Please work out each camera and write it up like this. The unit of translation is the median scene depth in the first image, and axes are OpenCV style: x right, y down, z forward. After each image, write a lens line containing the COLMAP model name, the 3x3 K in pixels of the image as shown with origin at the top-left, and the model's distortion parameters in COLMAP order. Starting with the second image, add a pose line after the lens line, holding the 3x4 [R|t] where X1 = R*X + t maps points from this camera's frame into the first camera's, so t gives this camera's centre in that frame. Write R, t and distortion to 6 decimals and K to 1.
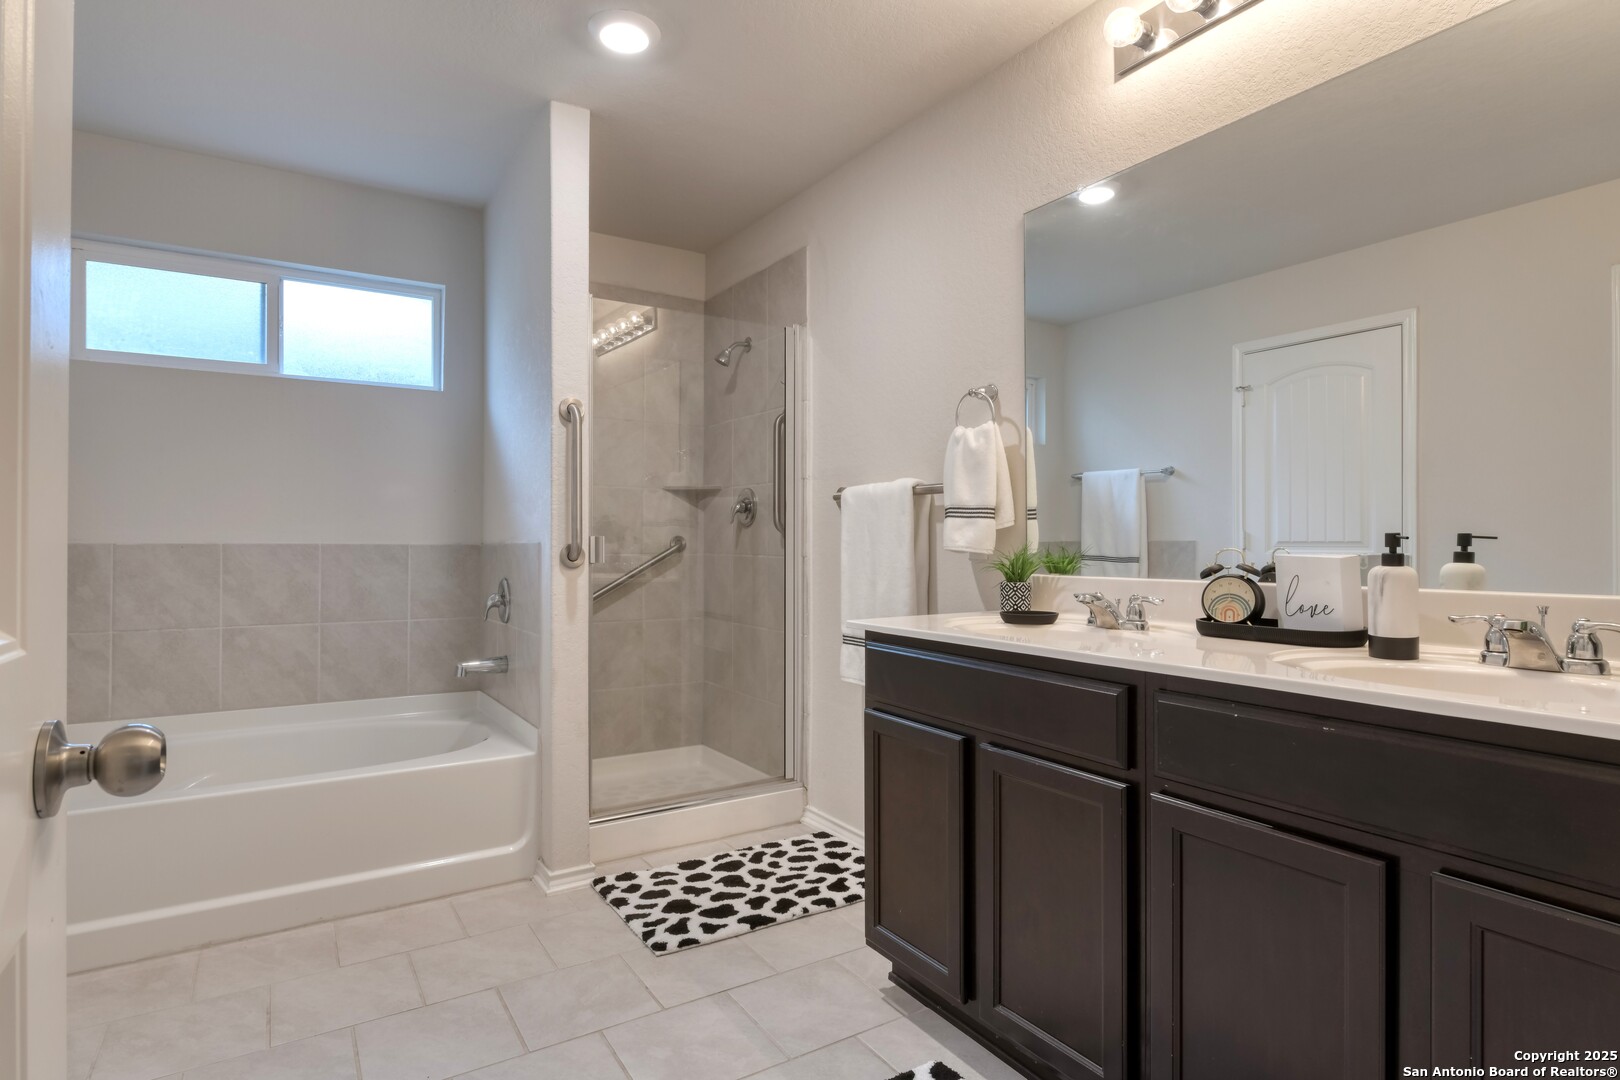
lens RADIAL K [[827.3, 0, 761.6], [0, 827.3, 540.5], [0, 0, 1]] dist [-0.002582, -0.001416]
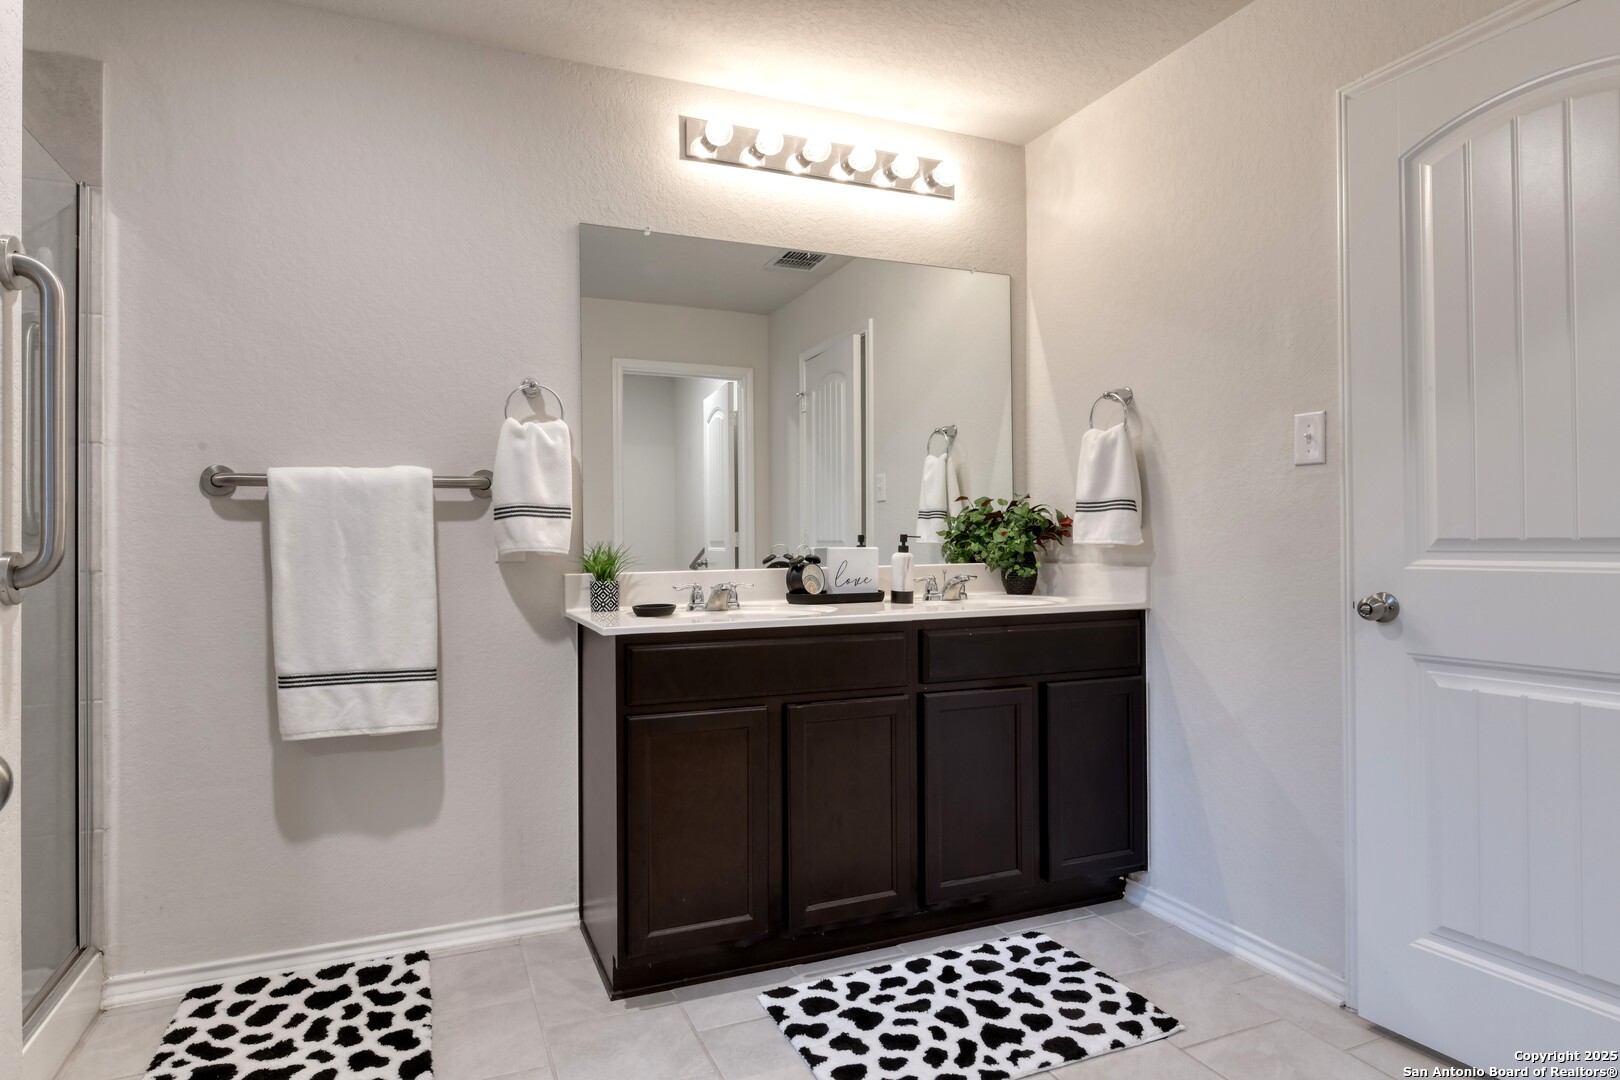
lens RADIAL K [[932.3, 0, 810.0], [0, 932.3, 540.0], [0, 0, 1]] dist [-0.003771, -0.001719]
pose [[0.135738, -0.003356, 0.990739, -0.693666], [0.006670, 0.999975, 0.002473, -0.001724], [-0.990722, 0.006273, 0.135756, 0.492332]]
